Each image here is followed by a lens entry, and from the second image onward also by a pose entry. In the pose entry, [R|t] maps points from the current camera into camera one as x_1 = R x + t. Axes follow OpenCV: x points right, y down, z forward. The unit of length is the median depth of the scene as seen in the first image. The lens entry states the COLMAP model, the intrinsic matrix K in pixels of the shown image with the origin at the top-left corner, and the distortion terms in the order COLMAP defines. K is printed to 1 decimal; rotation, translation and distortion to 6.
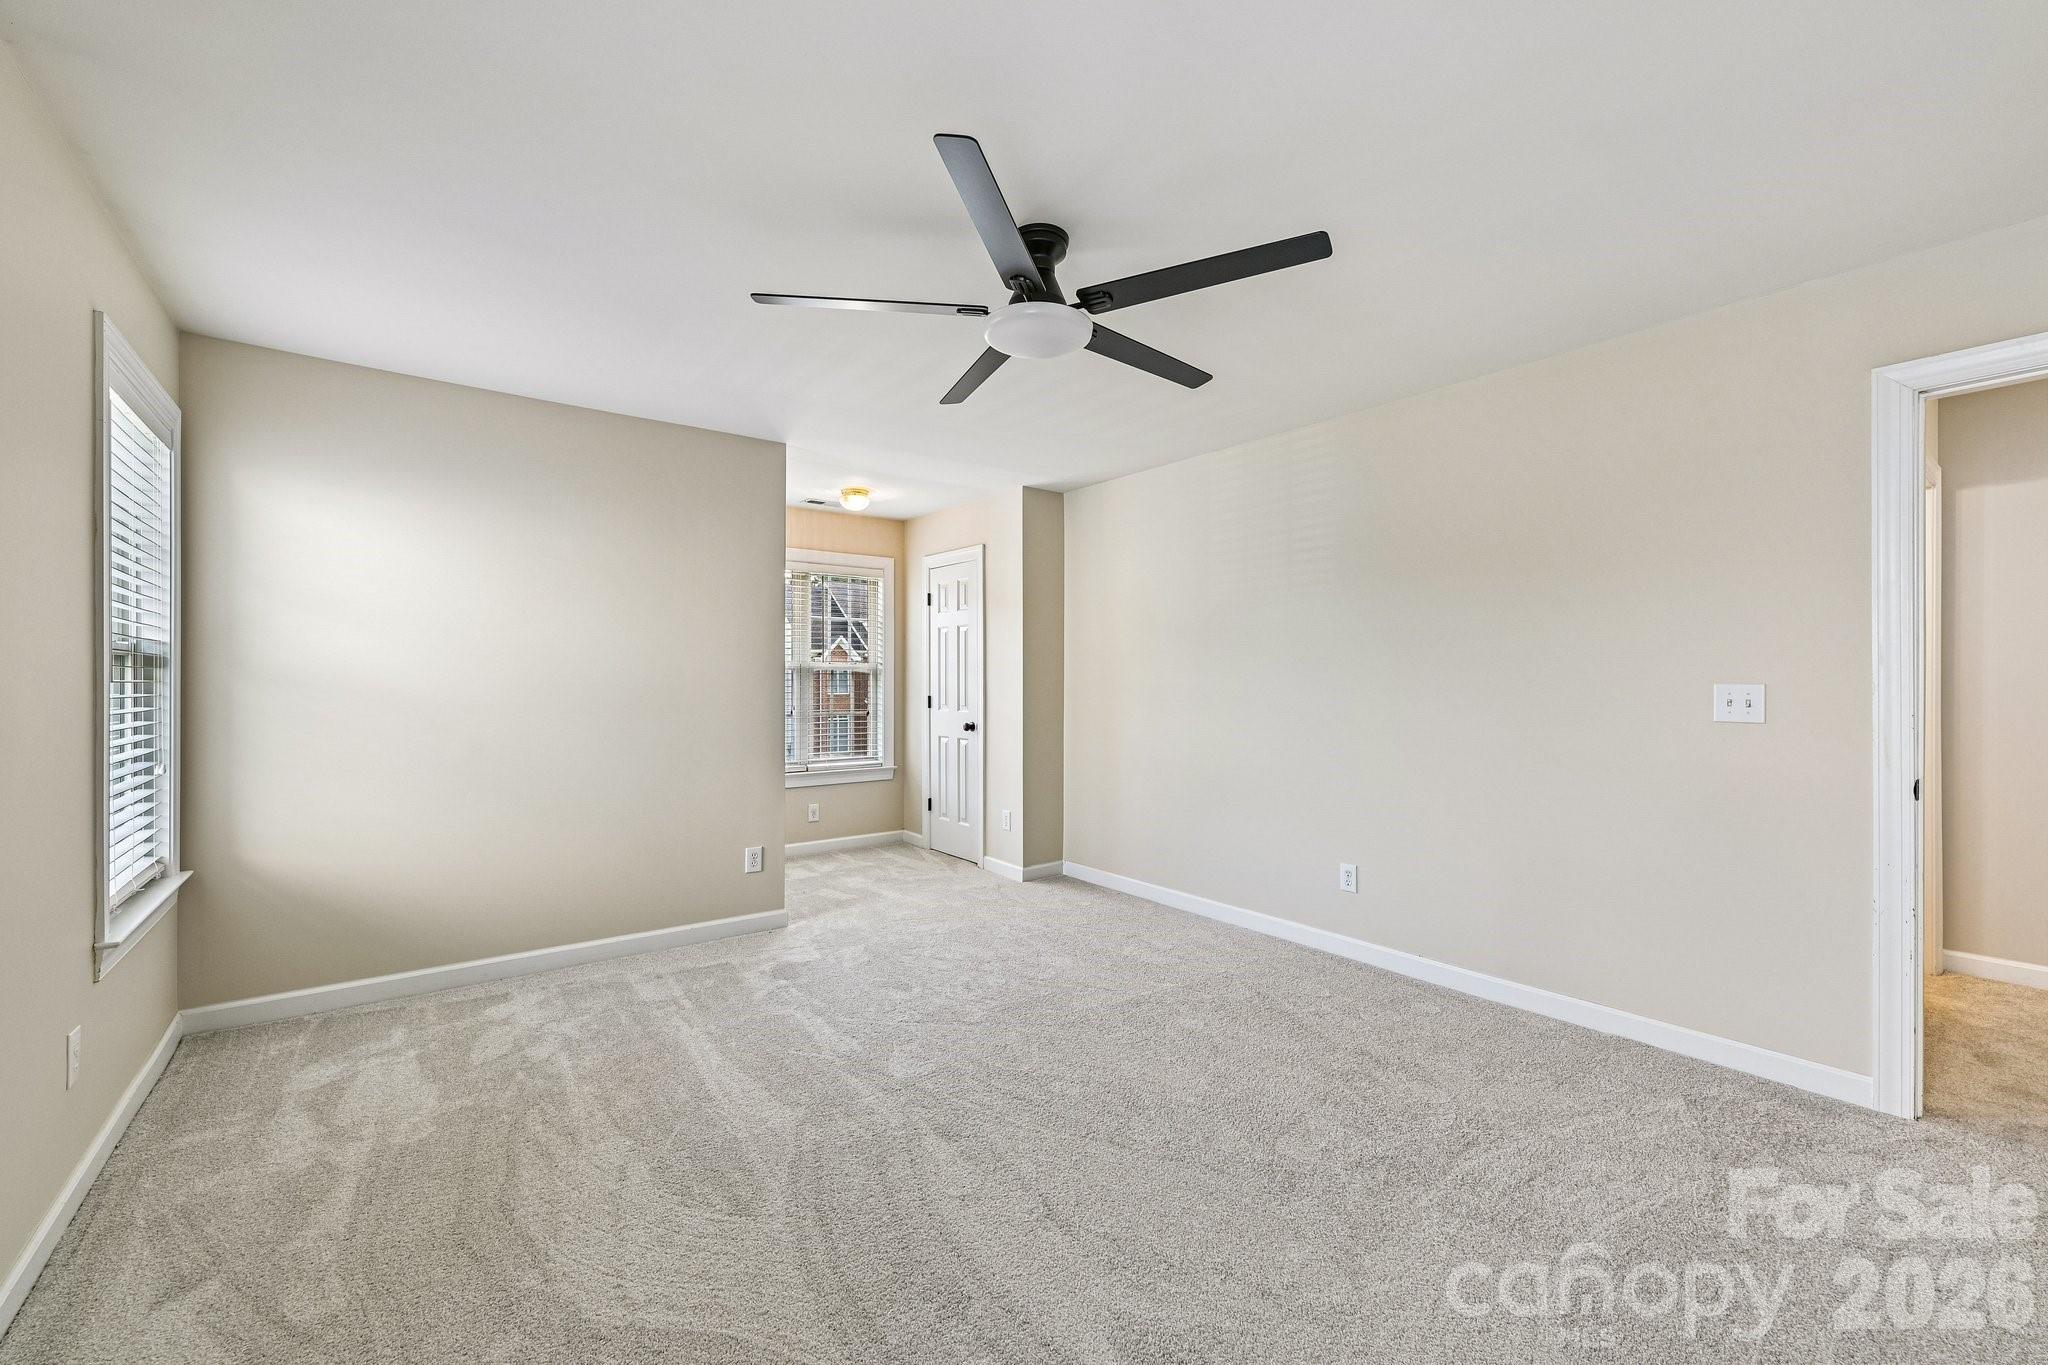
lens RADIAL K [[829.8, 0, 1024.0], [0, 829.8, 682.5], [0, 0, 1]] dist [0.001001, 0.000207]
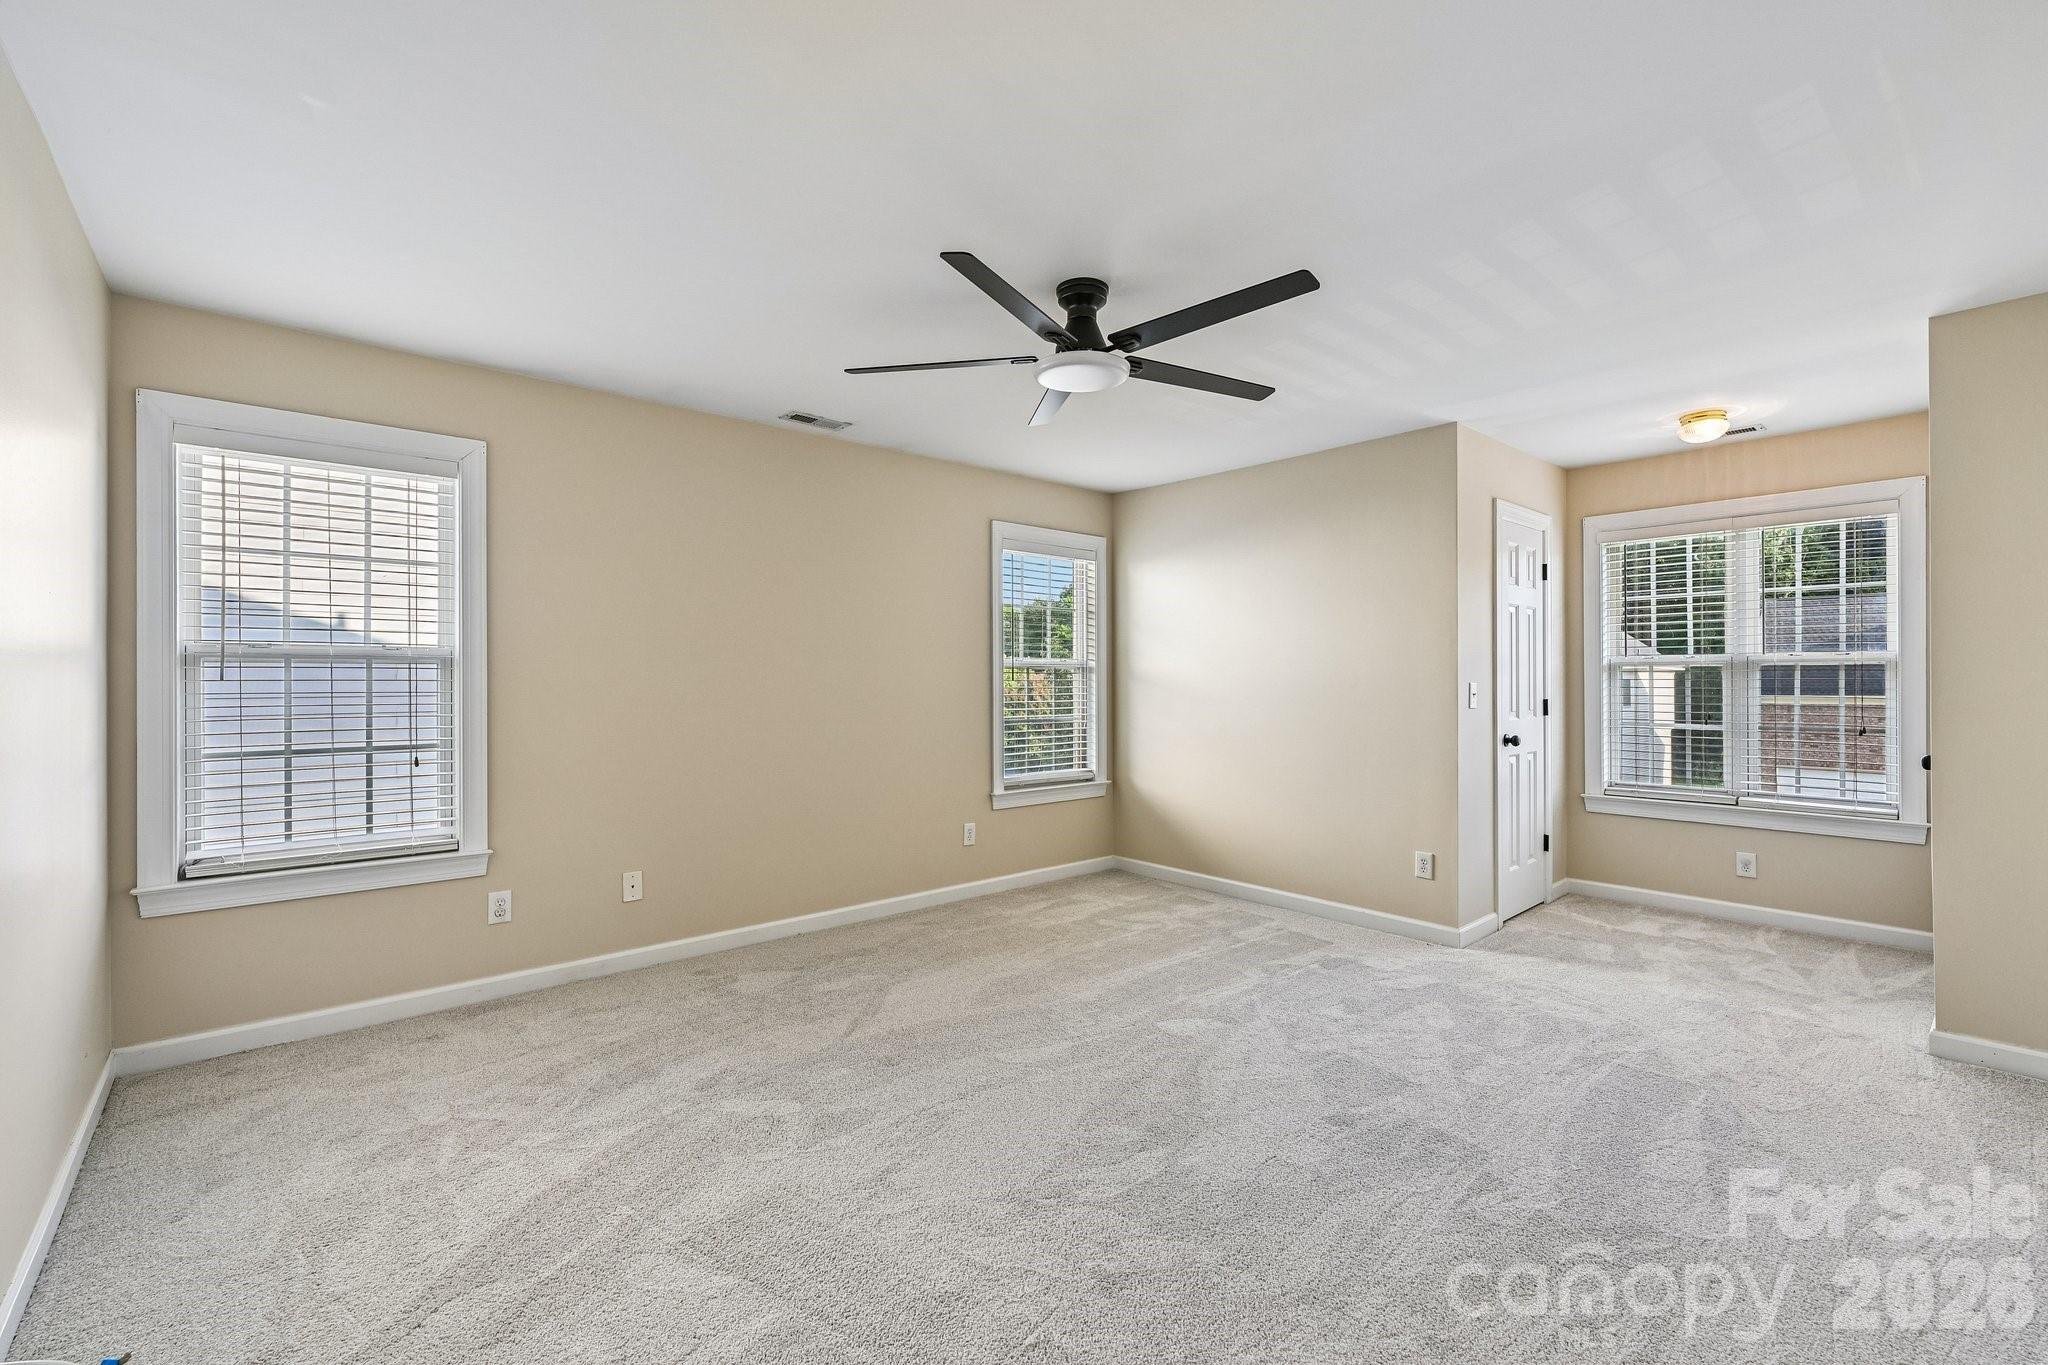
lens RADIAL K [[895.4, 0, 1019.3], [0, 895.4, 676.8], [0, 0, 1]] dist [0.002468, 0.000092]
pose [[0.046033, -0.002577, -0.998937, 0.858238], [-0.003551, 0.999990, -0.002743, -0.001006], [0.998934, 0.003674, 0.046023, 0.595571]]
